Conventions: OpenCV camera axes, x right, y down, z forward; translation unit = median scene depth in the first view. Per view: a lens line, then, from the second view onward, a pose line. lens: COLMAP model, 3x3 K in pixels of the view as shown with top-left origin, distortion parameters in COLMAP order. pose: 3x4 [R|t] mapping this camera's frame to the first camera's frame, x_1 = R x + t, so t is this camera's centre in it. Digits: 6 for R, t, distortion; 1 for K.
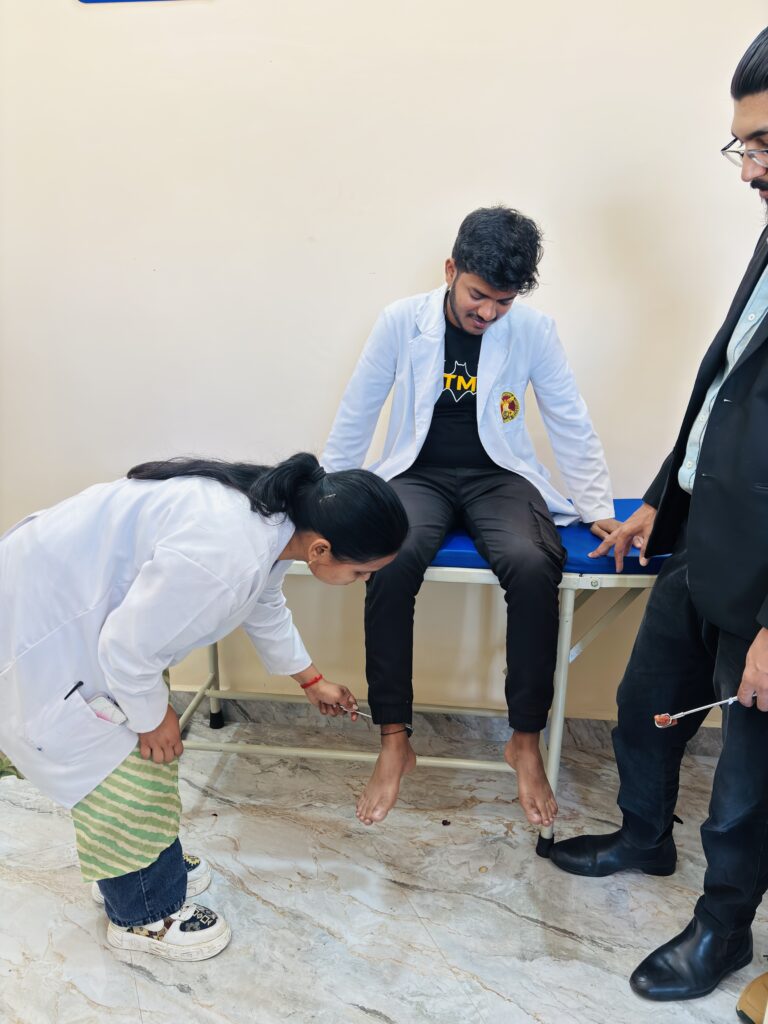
lens RADIAL K [[768.0, 0, 376.4], [0, 768.0, 510.9], [0, 0, 1]] dist [-0.004584, -0.003451]
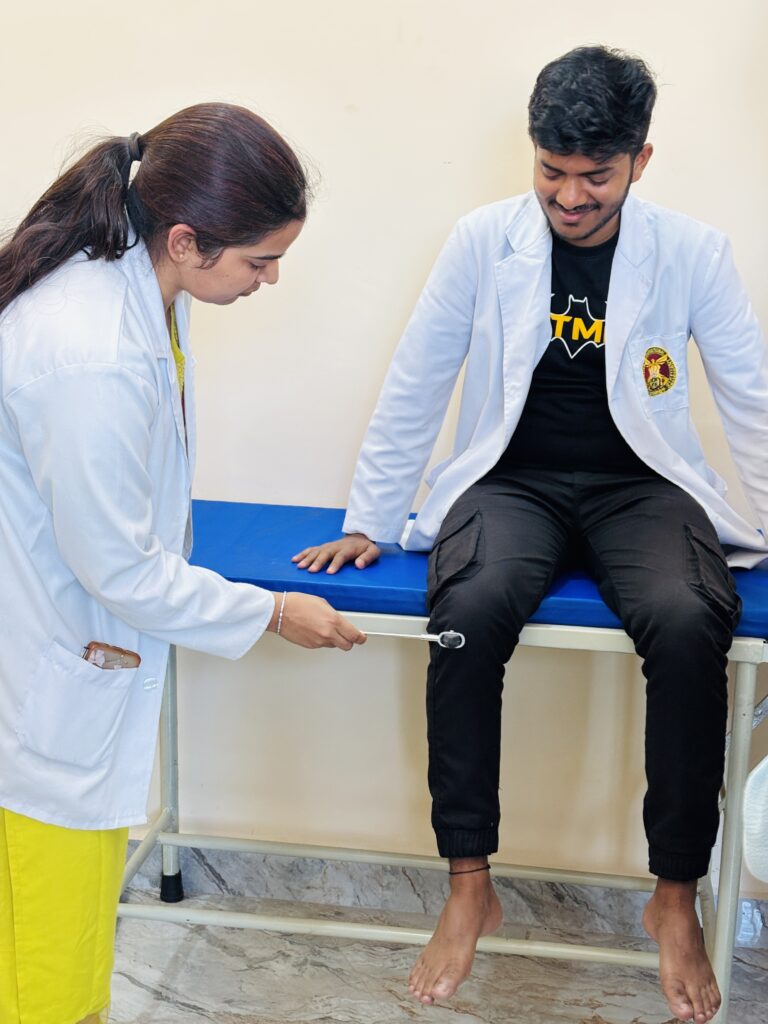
lens RADIAL K [[1445.1, 0, 384.0], [0, 1445.1, 512.0], [0, 0, 1]] dist [-0.018057, -0.118024]
pose [[0.999115, 0.016707, -0.038601, -0.004842], [-0.018706, 0.998470, -0.052039, 0.043842], [0.037672, 0.052716, 0.997899, -0.178811]]
